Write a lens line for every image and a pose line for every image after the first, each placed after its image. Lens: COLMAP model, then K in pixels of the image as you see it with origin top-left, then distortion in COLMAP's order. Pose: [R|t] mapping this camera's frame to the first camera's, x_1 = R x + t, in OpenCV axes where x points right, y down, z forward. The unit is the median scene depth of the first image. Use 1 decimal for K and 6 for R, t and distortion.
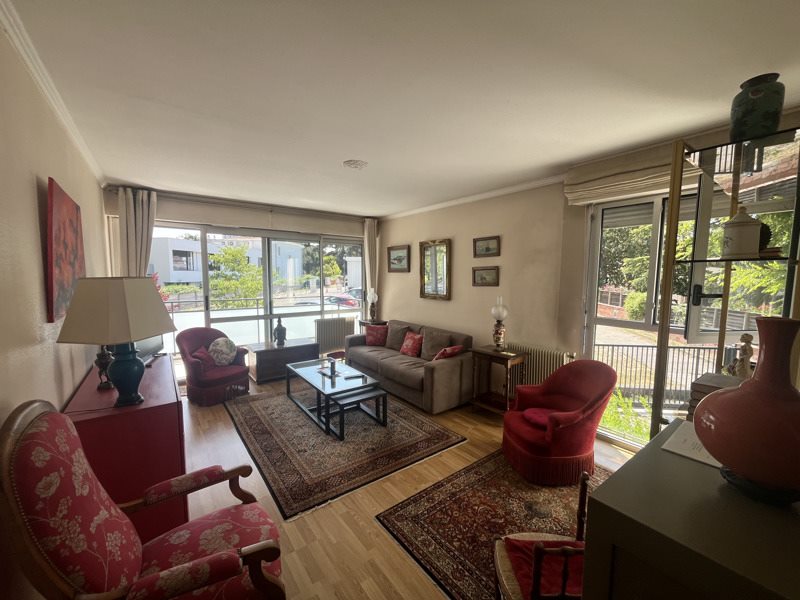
lens RADIAL K [[321.1, 0, 398.8], [0, 321.1, 301.1], [0, 0, 1]] dist [-0.000019, -0.000012]
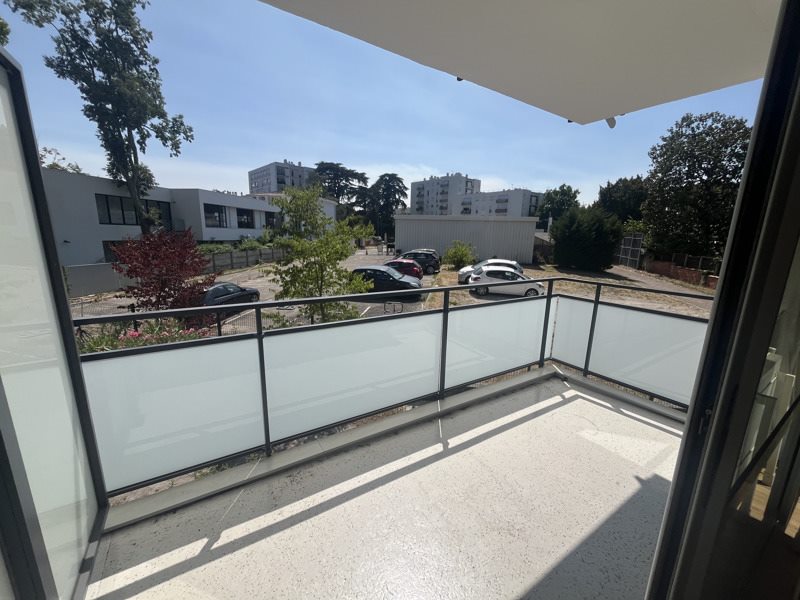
lens RADIAL K [[321.1, 0, 400.7], [0, 321.1, 302.6], [0, 0, 1]] dist [-0.000019, -0.000012]
pose [[0.997050, 0.032147, -0.069691, -0.077624], [-0.023403, 0.992150, 0.122845, -0.008103], [0.073093, -0.120851, 0.989976, 0.109120]]
